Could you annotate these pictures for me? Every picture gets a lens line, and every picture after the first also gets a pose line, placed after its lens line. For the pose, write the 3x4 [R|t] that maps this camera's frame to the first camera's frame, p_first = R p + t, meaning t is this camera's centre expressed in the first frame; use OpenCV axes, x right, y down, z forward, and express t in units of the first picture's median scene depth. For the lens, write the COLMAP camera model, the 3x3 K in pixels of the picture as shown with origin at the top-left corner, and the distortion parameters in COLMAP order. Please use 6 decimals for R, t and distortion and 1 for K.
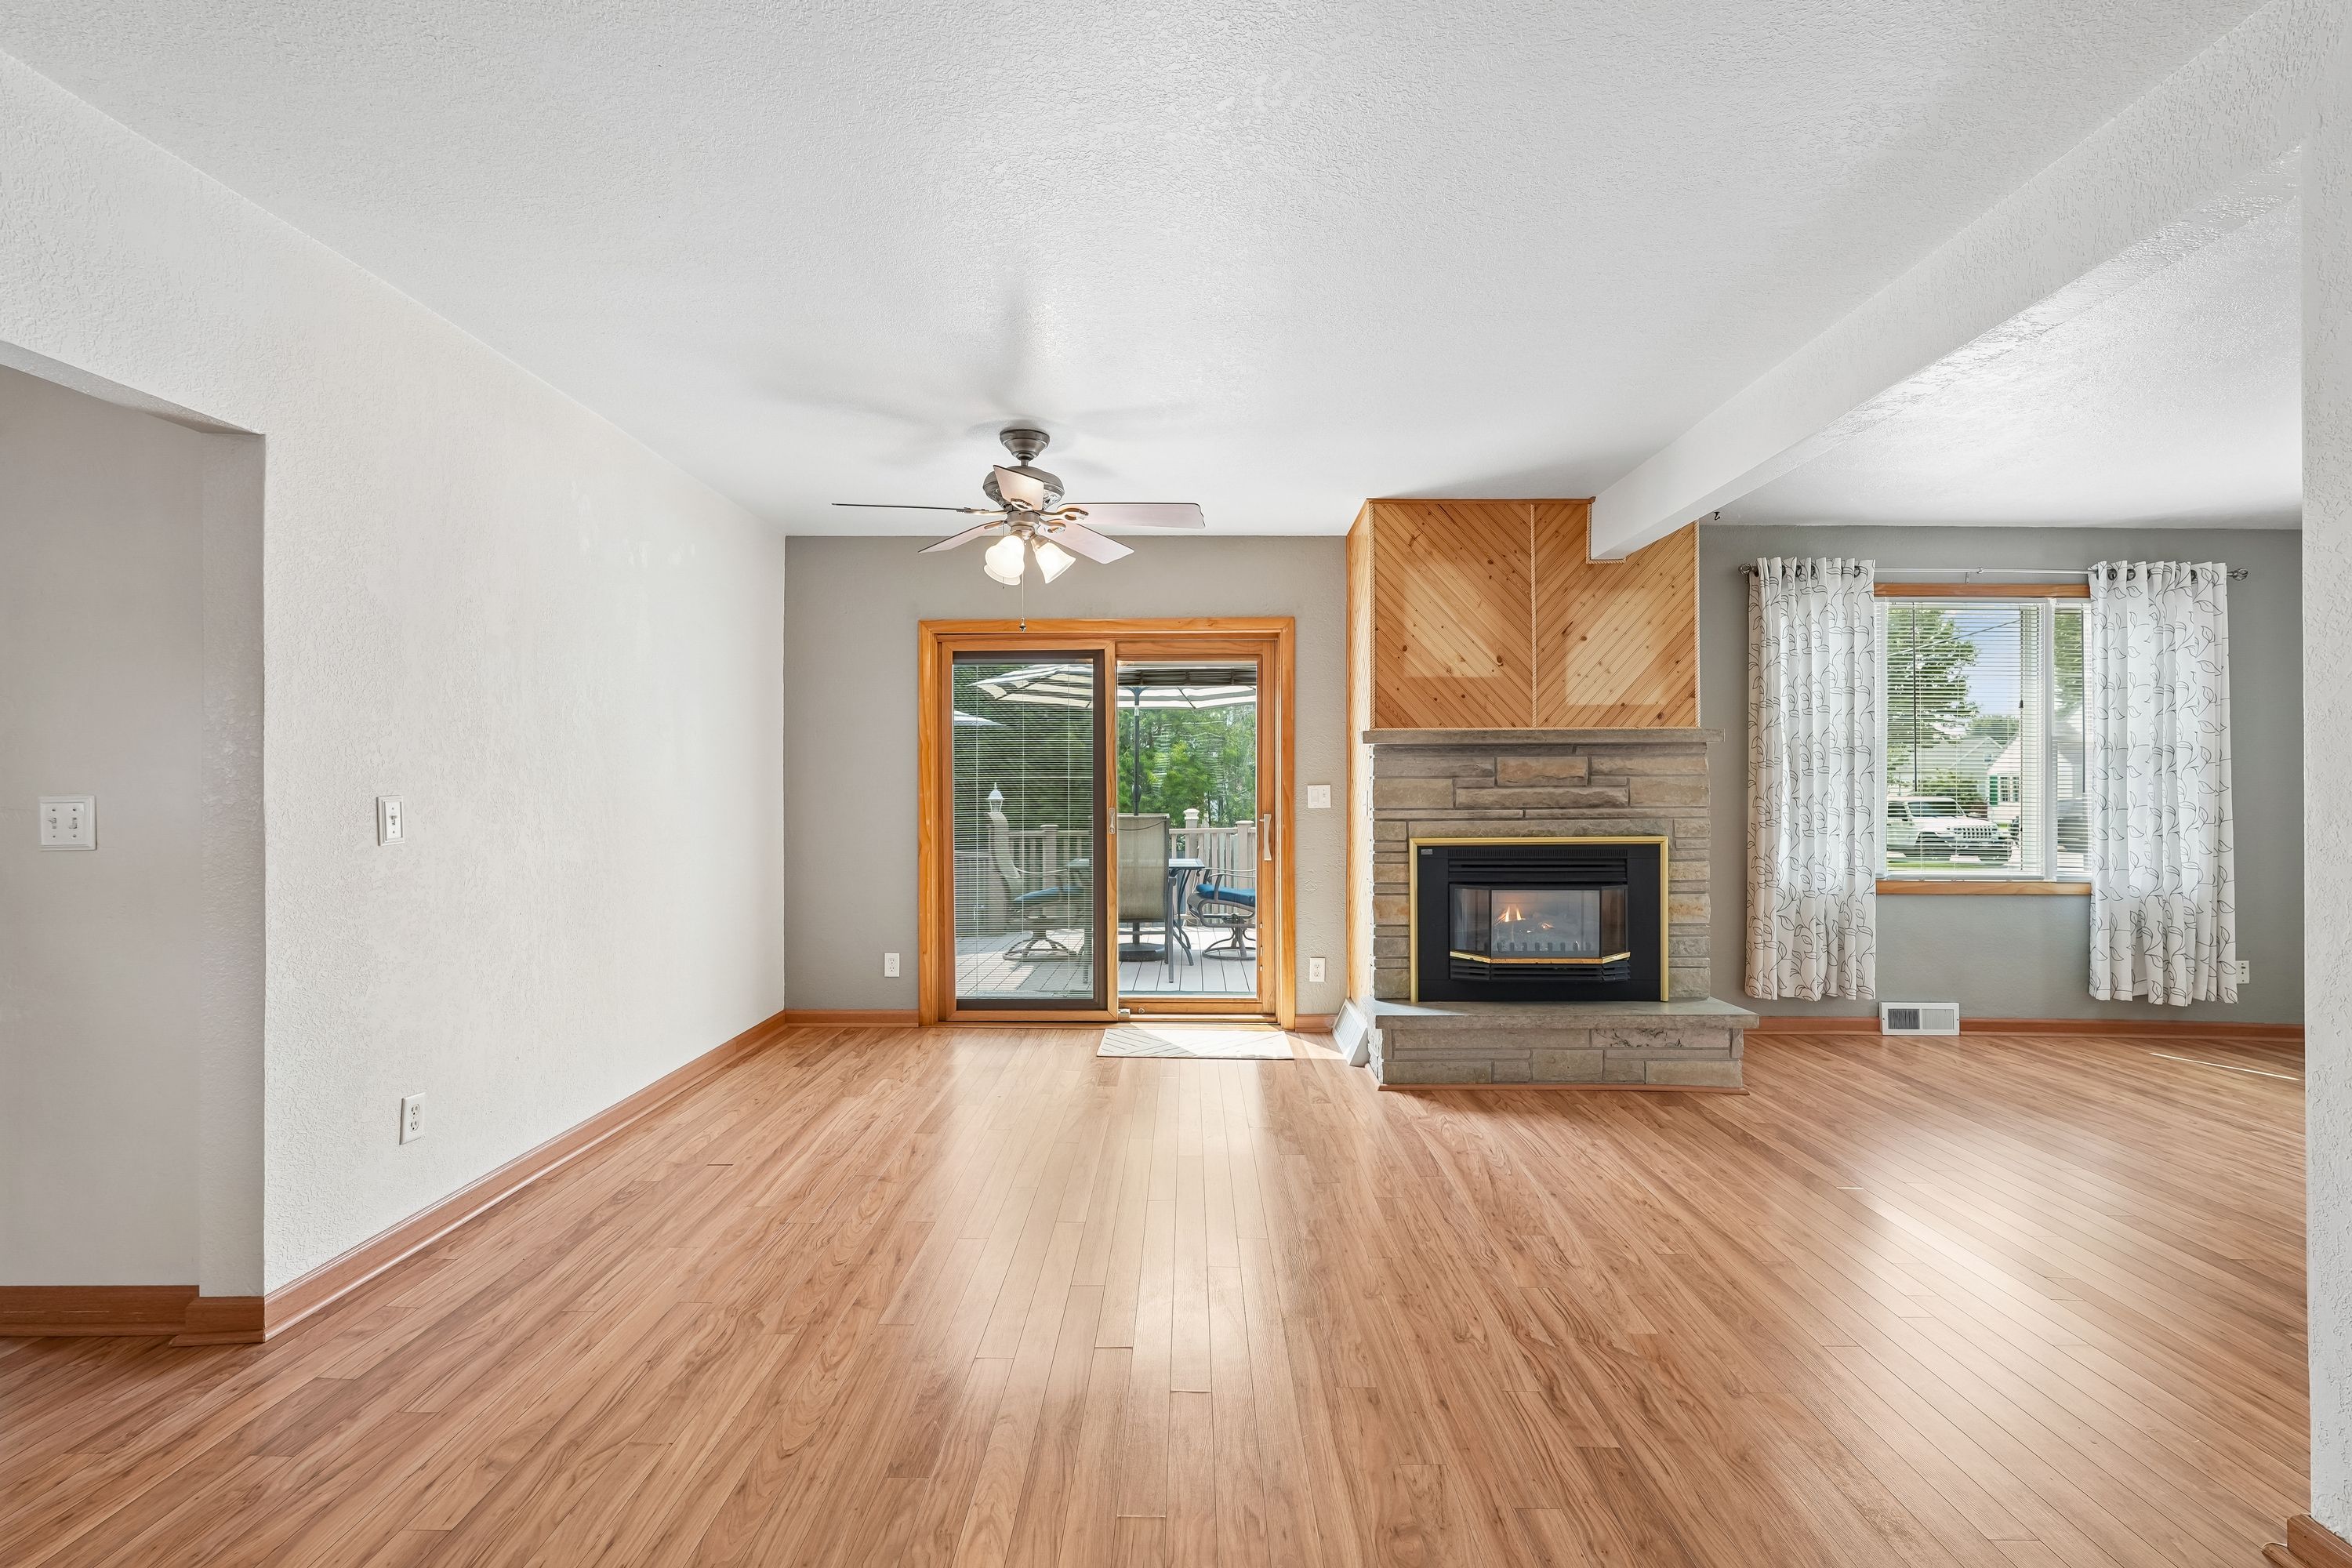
lens RADIAL K [[1022.5, 0, 1177.3], [0, 1022.5, 786.2], [0, 0, 1]] dist [-0.020513, 0.009093]
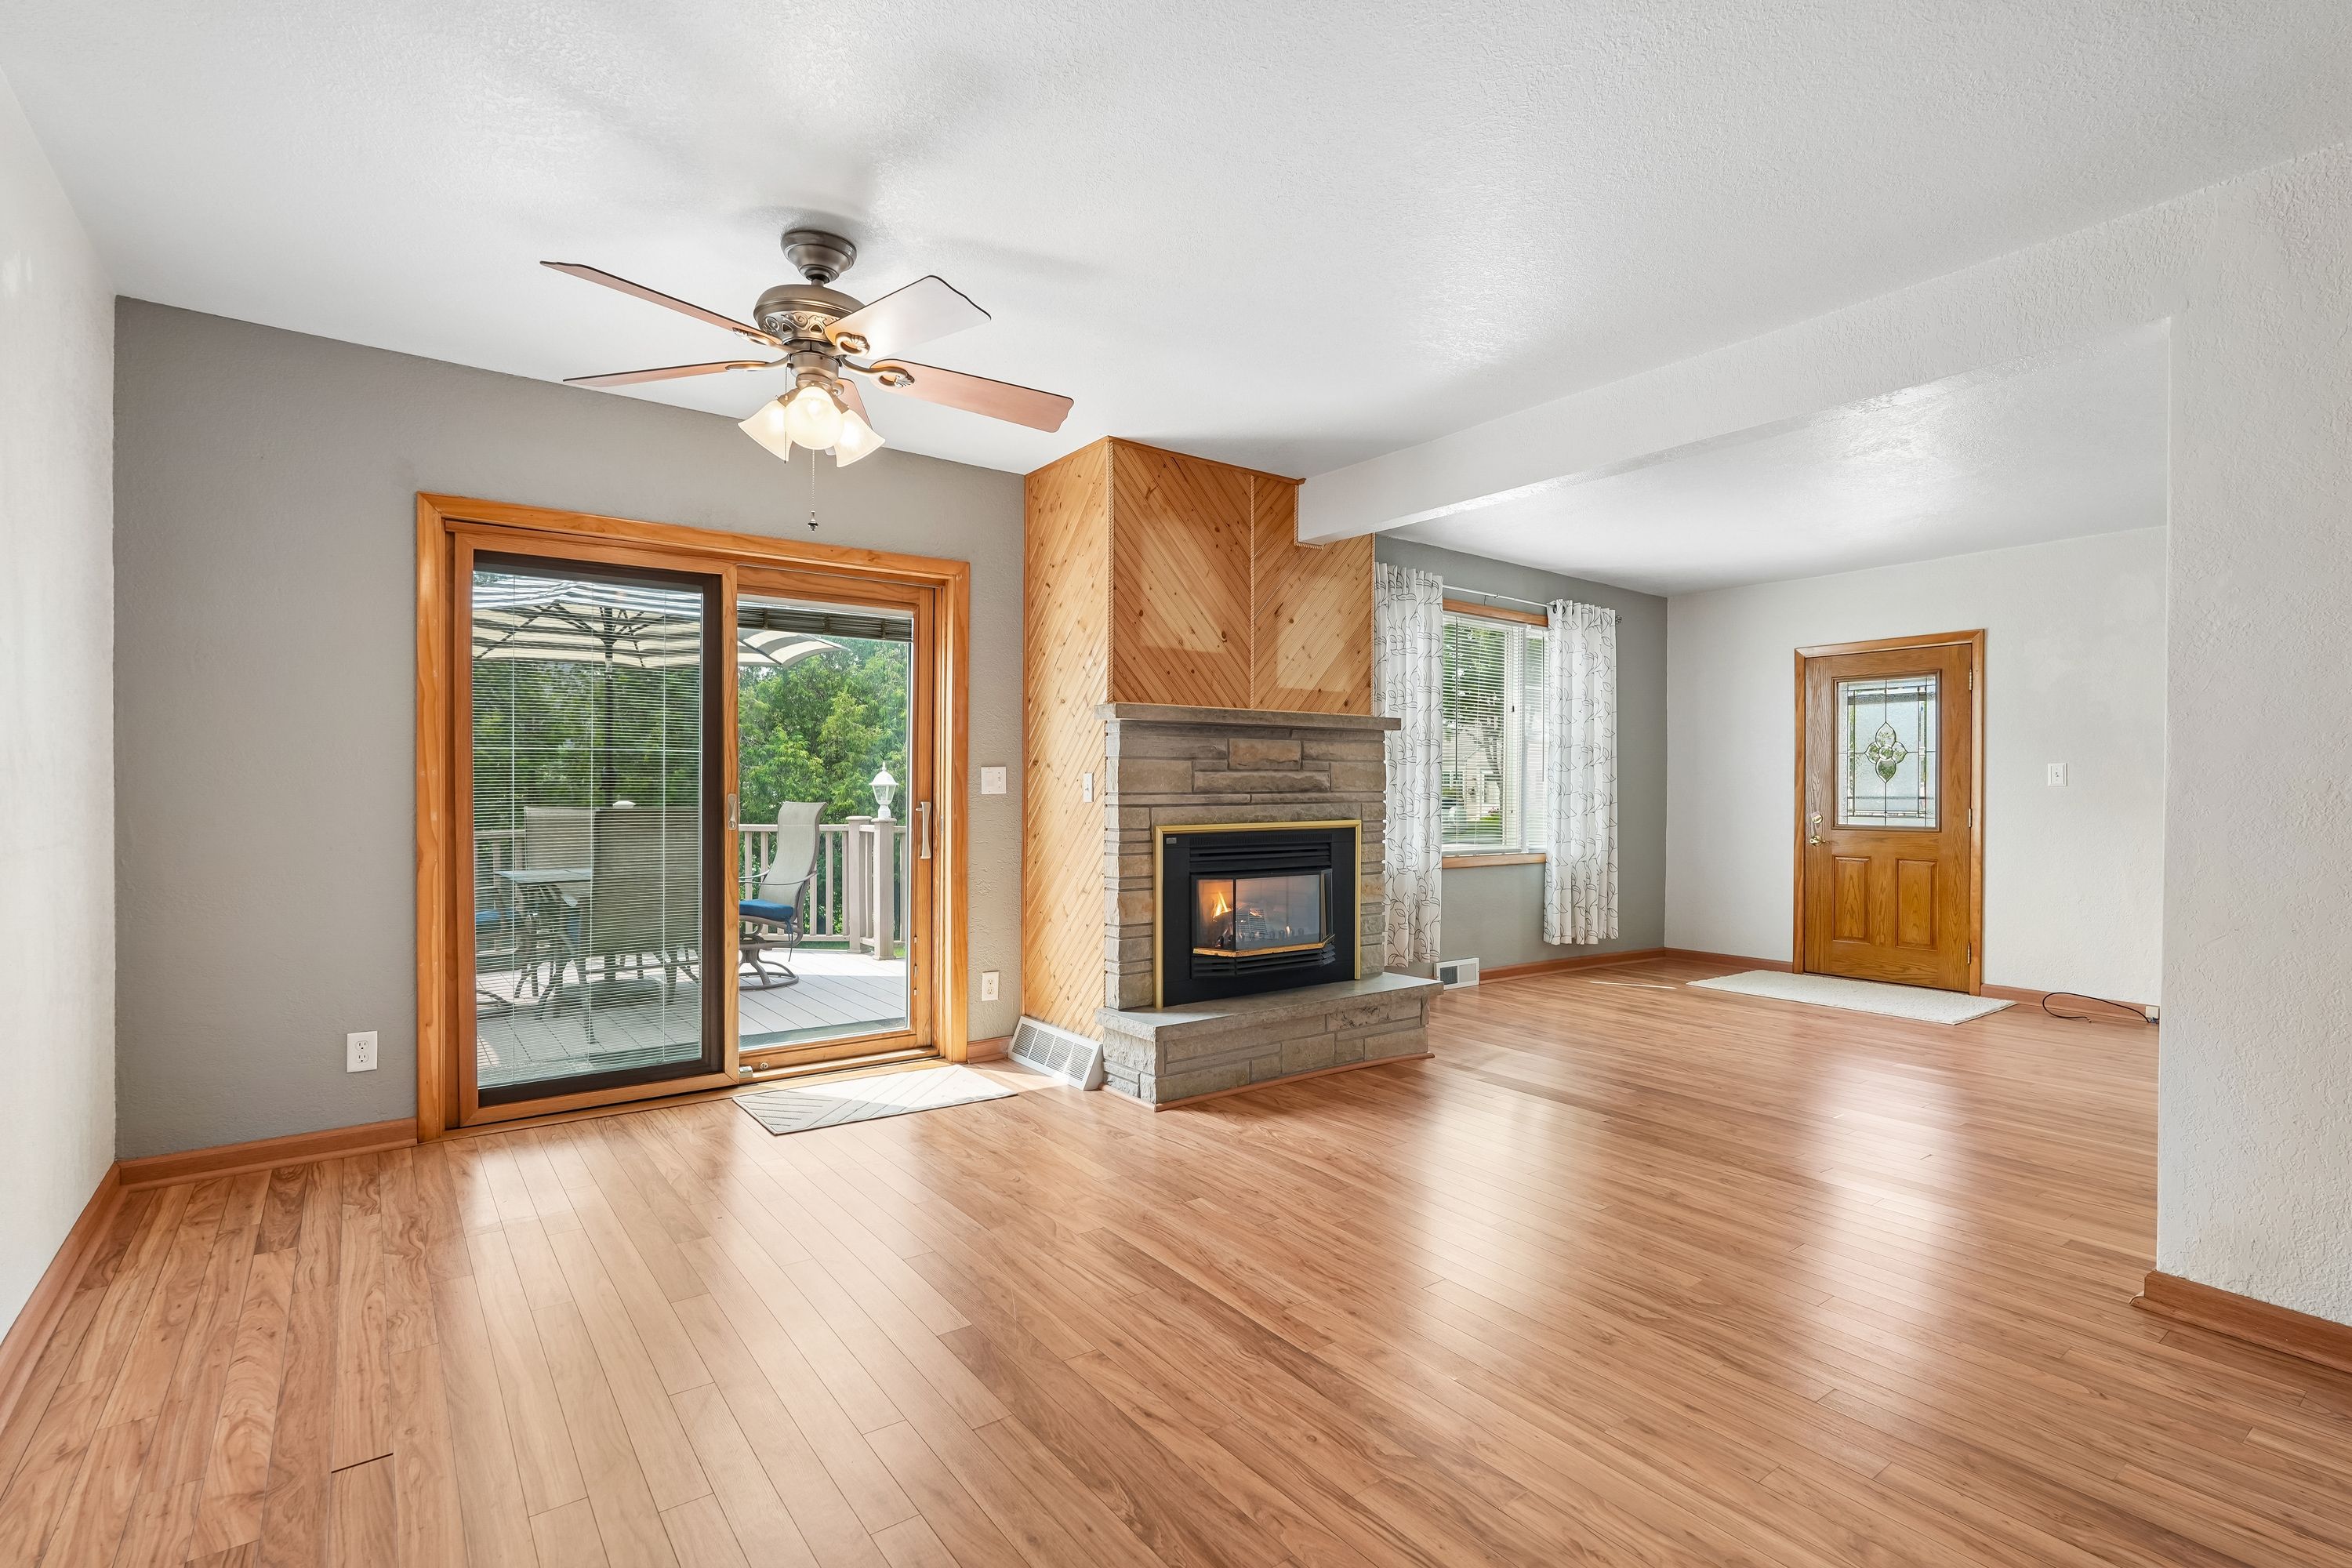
lens RADIAL K [[1094.6, 0, 1172.2], [0, 1094.6, 796.4], [0, 0, 1]] dist [-0.011040, 0.001454]
pose [[0.797257, -0.001333, 0.603639, -0.332486], [-0.007565, 0.999897, 0.012199, 0.012861], [-0.603593, -0.014292, 0.797164, 0.221892]]
